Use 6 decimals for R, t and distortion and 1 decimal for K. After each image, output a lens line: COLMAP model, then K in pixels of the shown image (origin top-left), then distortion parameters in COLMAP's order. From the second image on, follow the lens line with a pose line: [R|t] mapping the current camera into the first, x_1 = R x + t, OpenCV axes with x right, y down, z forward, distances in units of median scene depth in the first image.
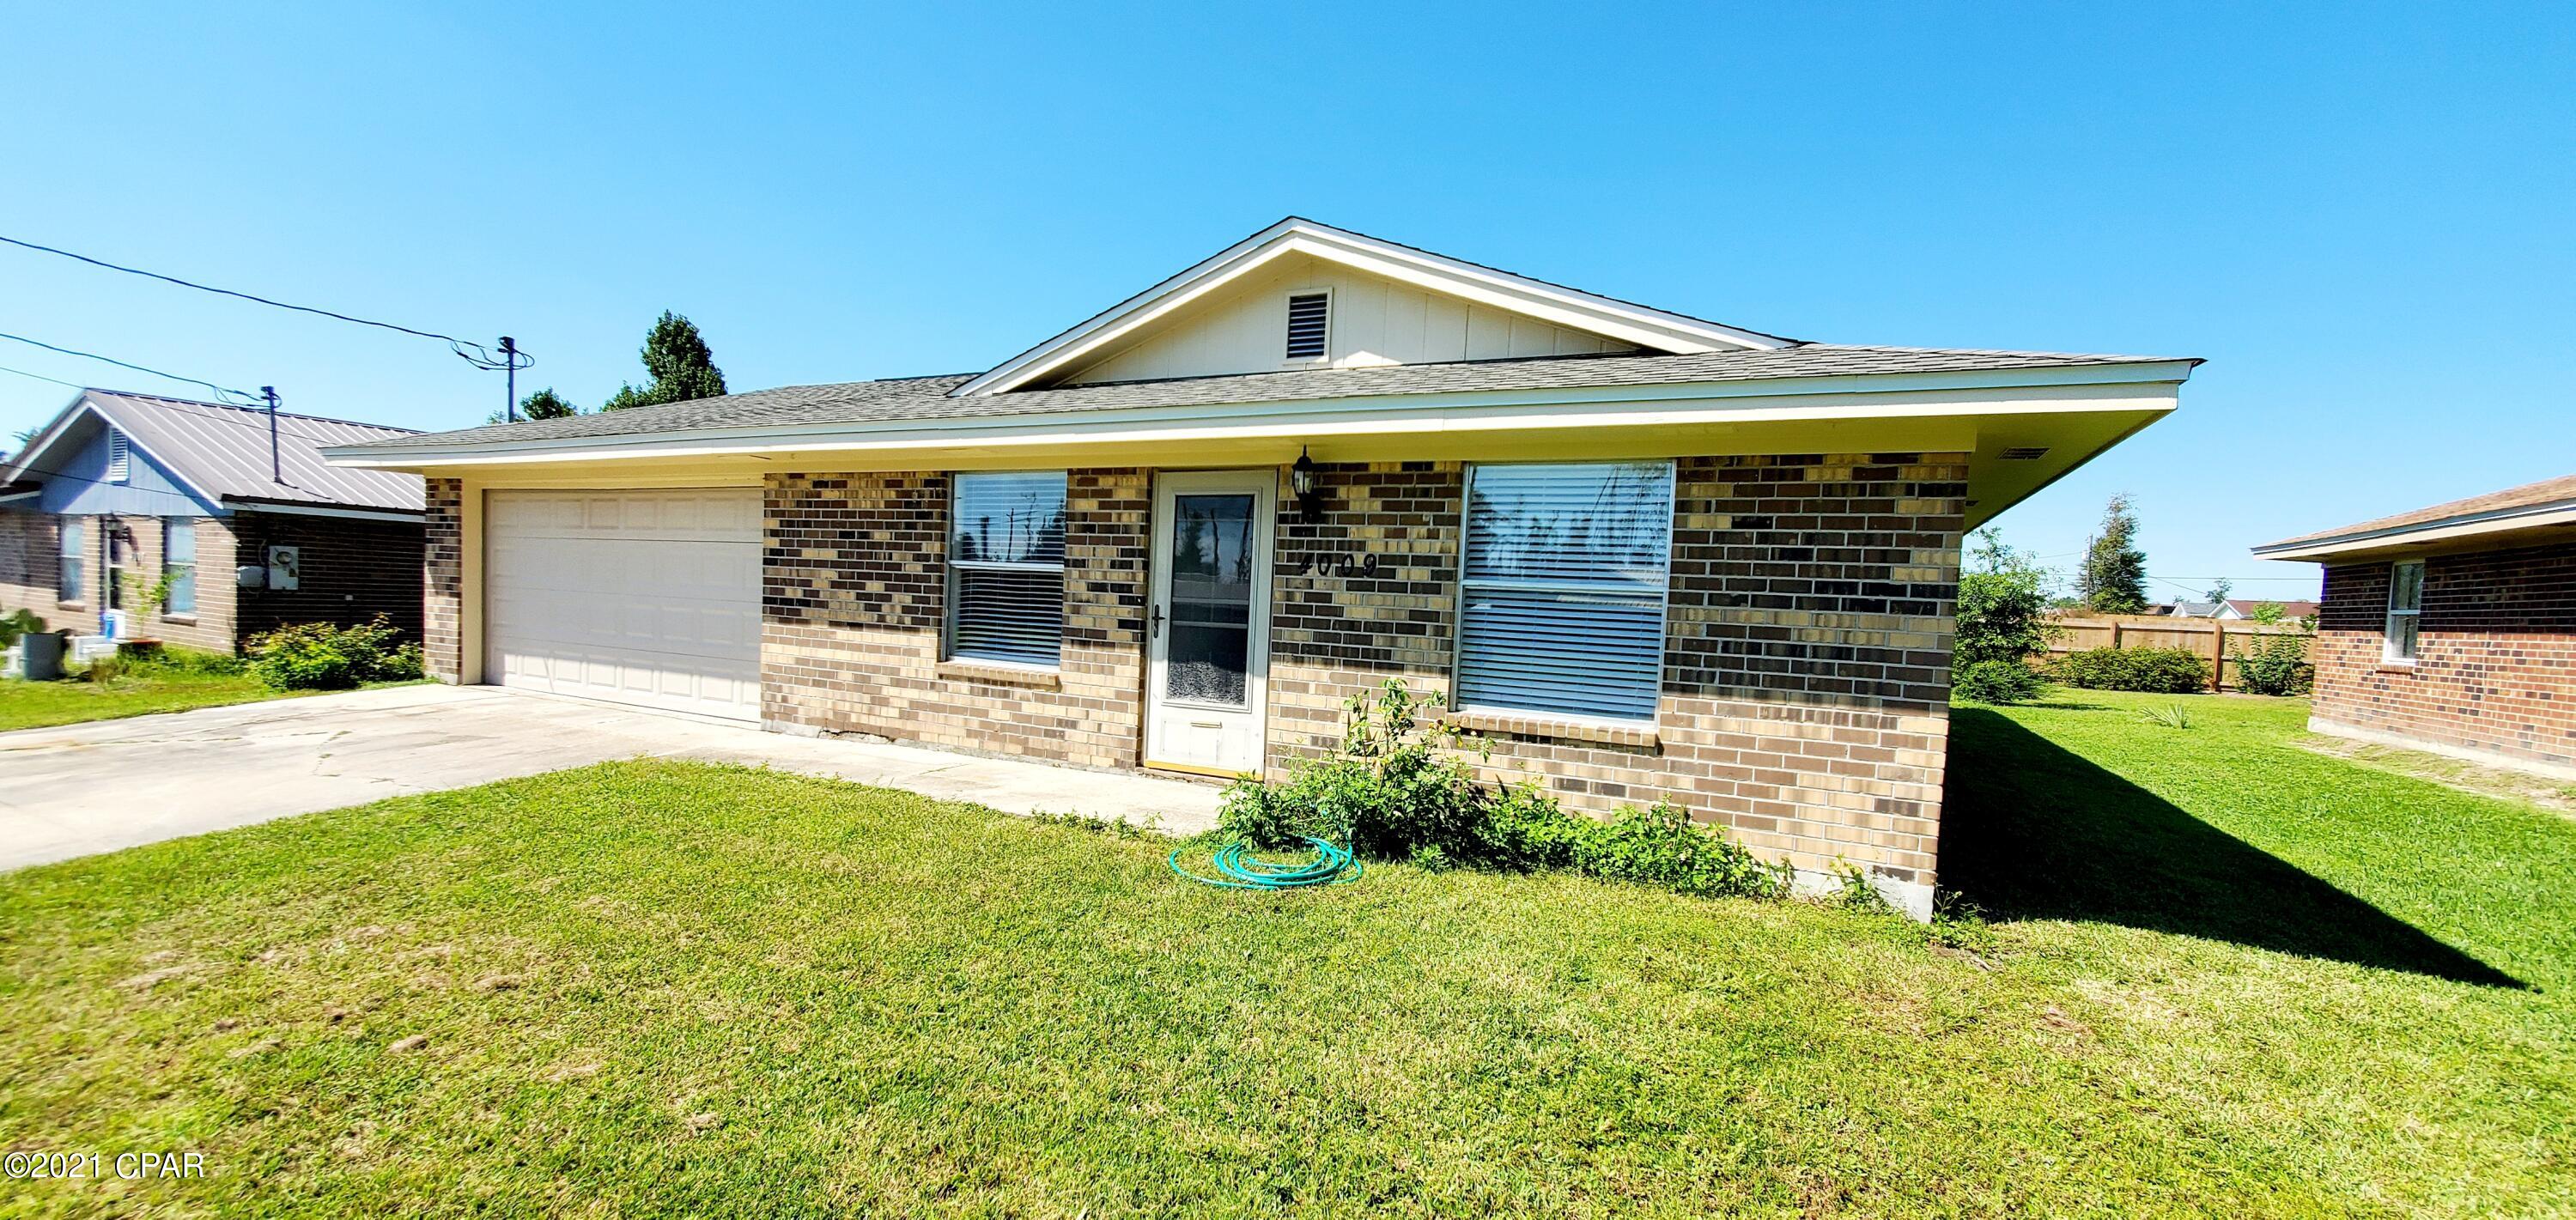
lens RADIAL K [[1021.5, 0, 1307.2], [0, 1021.5, 653.2], [0, 0, 1]] dist [0.000706, -0.000632]
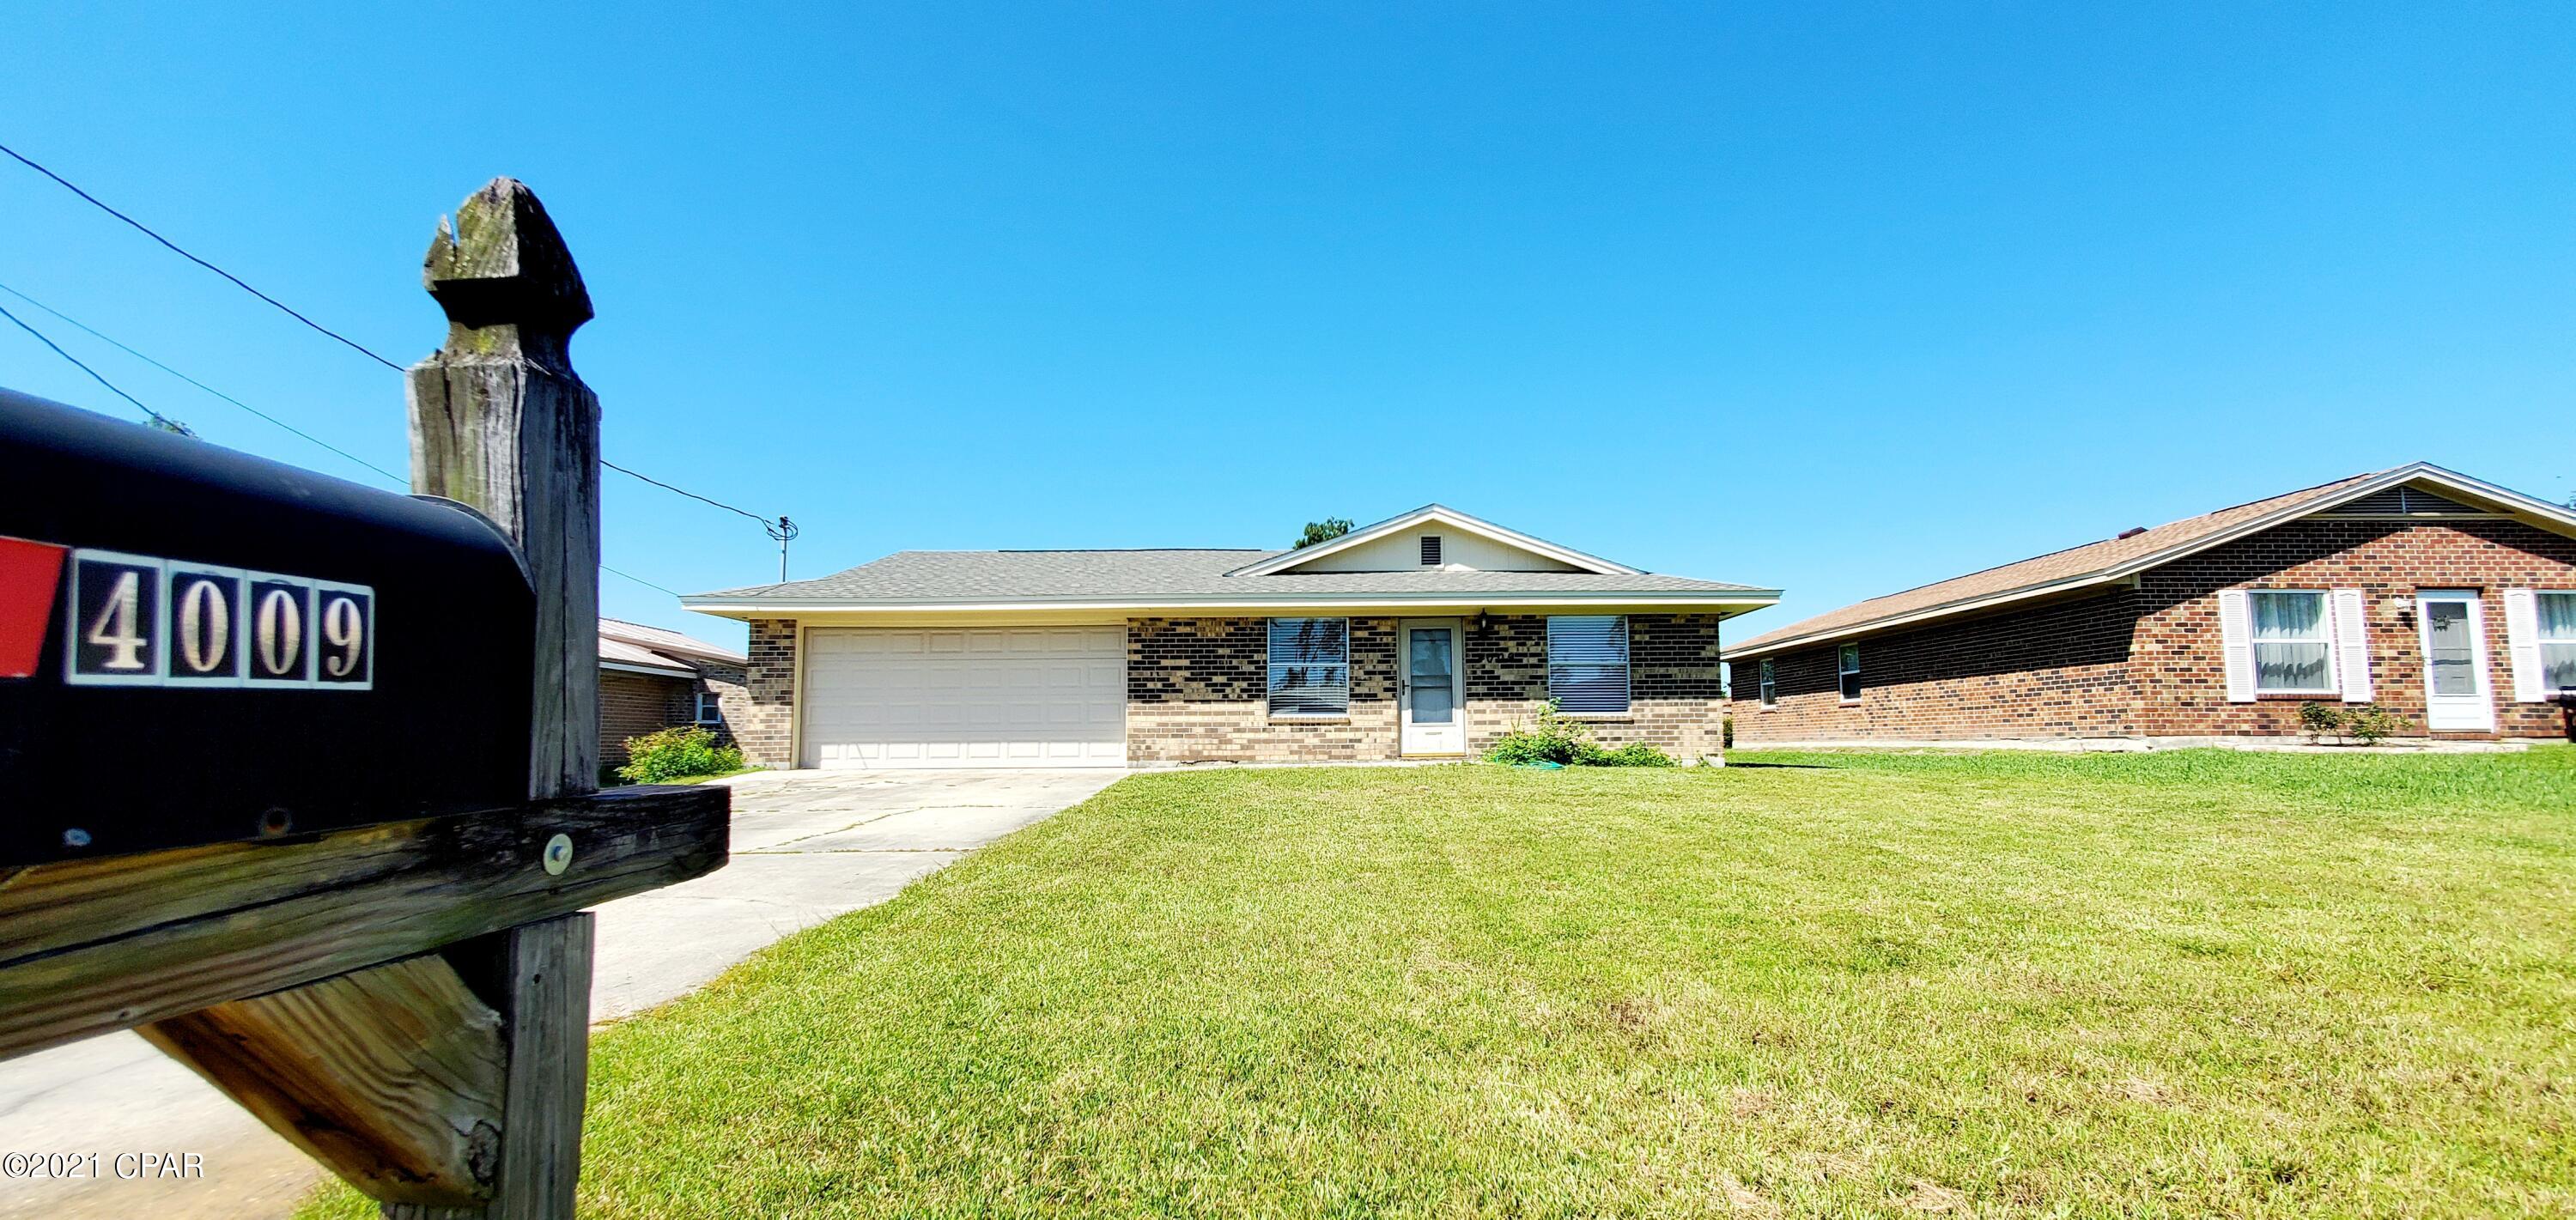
lens RADIAL K [[1016.8, 0, 1307.5], [0, 1016.8, 655.4], [0, 0, 1]] dist [-0.018036, 0.025433]
pose [[0.895374, -0.013981, 0.445095, -1.254954], [0.072103, 0.990870, -0.113920, 0.128228], [-0.439438, 0.134093, 0.888208, -0.796027]]
